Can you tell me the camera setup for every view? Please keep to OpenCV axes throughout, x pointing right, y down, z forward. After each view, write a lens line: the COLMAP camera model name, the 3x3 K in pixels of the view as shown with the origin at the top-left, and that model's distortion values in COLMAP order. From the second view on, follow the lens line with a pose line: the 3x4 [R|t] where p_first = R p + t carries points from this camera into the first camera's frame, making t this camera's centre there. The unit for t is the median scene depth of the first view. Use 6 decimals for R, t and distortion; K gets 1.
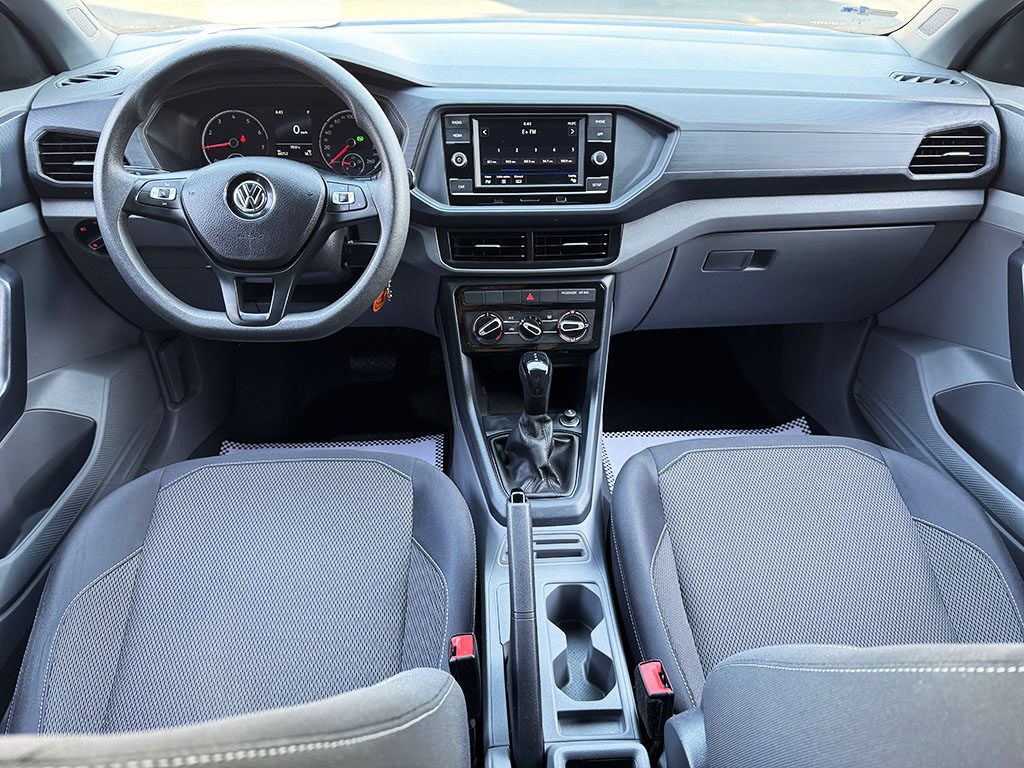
lens RADIAL K [[711.6, 0, 513.0], [0, 711.6, 392.0], [0, 0, 1]] dist [0.073120, -0.116713]
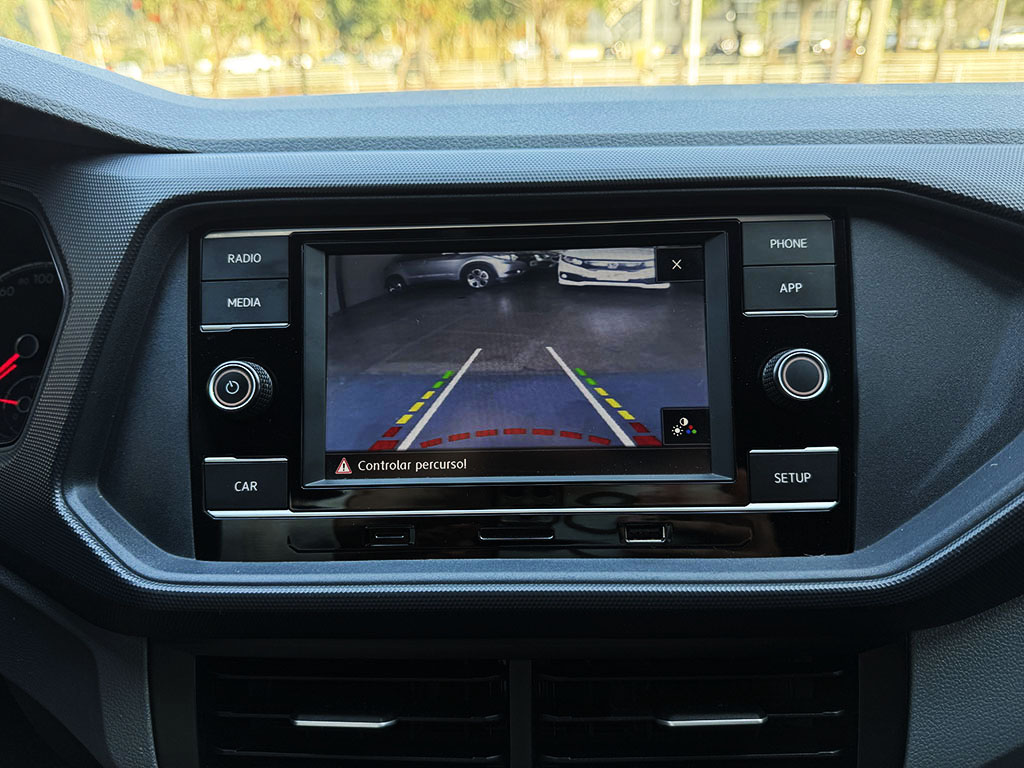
lens RADIAL K [[722.2, 0, 512.0], [0, 722.2, 384.0], [0, 0, 1]] dist [0.064773, -0.145008]
pose [[0.994833, -0.012682, -0.100733, 0.047620], [-0.018967, 0.951484, -0.307112, -0.243354], [0.099741, 0.307436, 0.946327, 0.750173]]
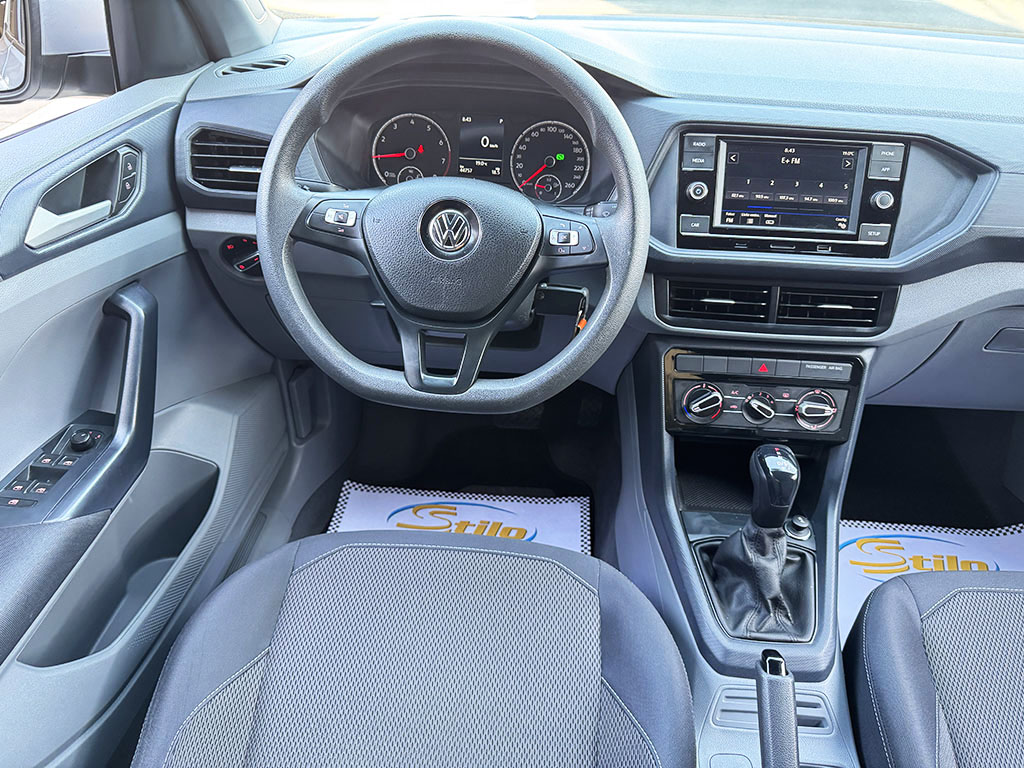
lens RADIAL K [[722.2, 0, 512.0], [0, 722.2, 384.0], [0, 0, 1]] dist [0.064773, -0.145008]
pose [[0.990566, 0.087188, -0.105725, -0.170209], [-0.089288, 0.995889, -0.015283, -0.083907], [0.103958, 0.024579, 0.994278, 0.194716]]
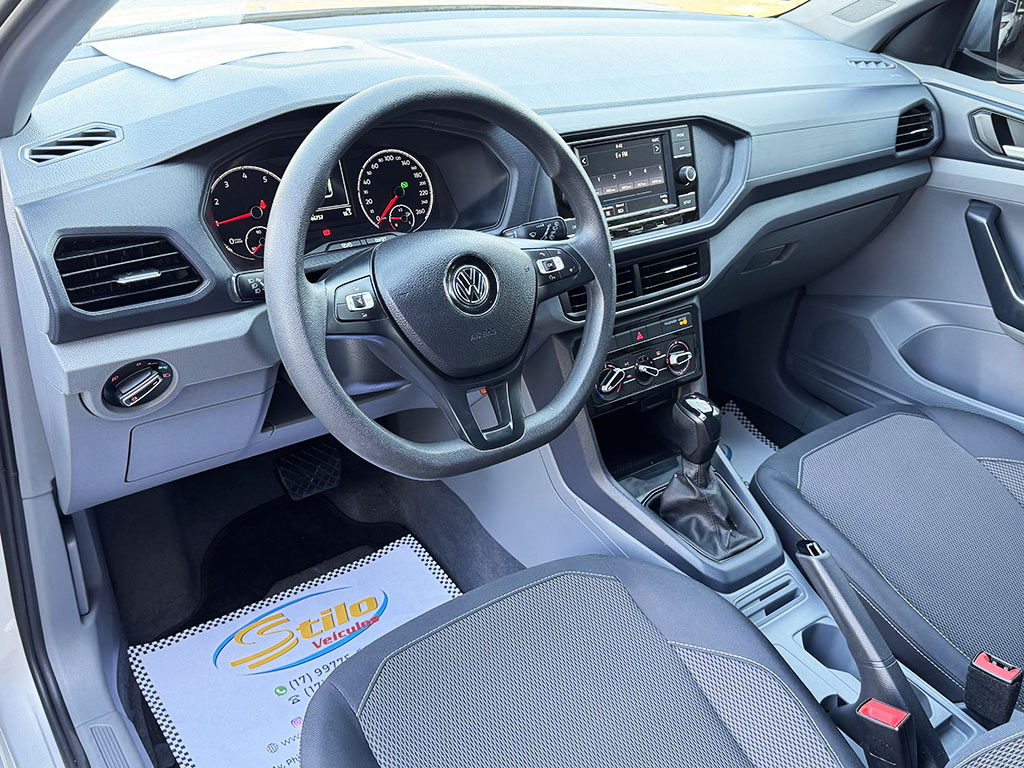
lens RADIAL K [[900.2, 0, 512.0], [0, 900.2, 384.0], [0, 0, 1]] dist [0.159994, -0.339590]
pose [[0.834168, -0.234046, 0.499386, -0.708769], [0.251653, 0.967256, 0.032963, -0.160172], [-0.490749, 0.098175, 0.865752, 0.126517]]
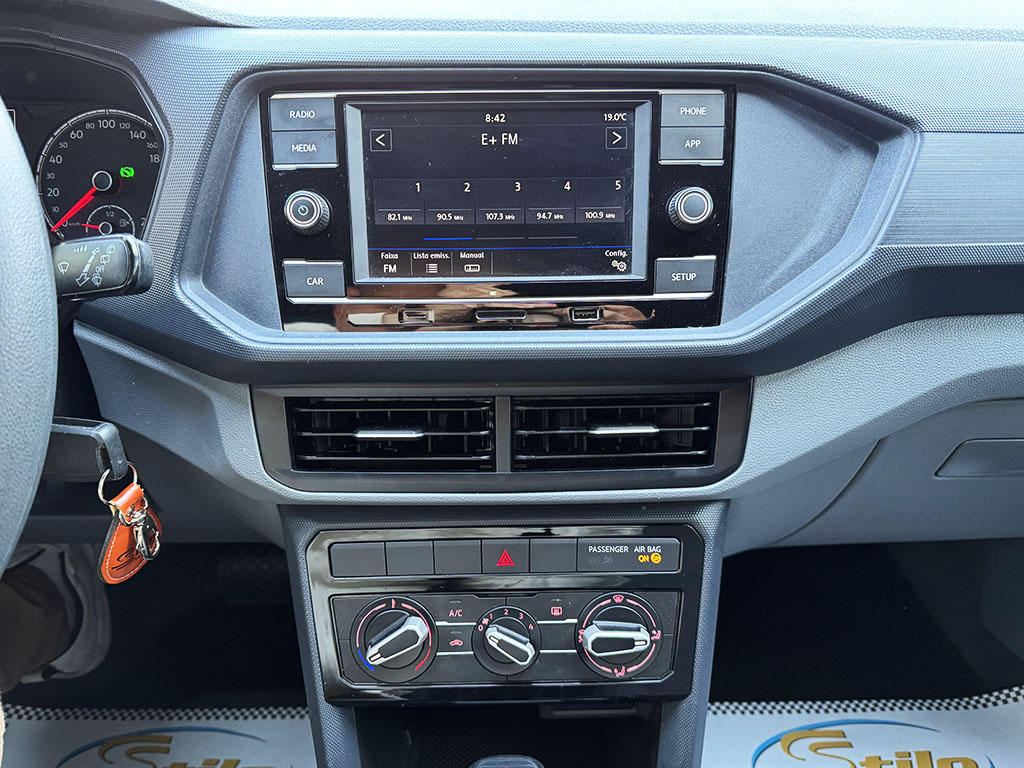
lens RADIAL K [[724.2, 0, 512.0], [0, 724.2, 384.0], [0, 0, 1]] dist [0.081151, -0.142886]
pose [[0.998601, 0.007881, -0.052284, 0.049230], [-0.013745, 0.993526, -0.112774, -0.192225], [0.051057, 0.113335, 0.992244, 0.633437]]
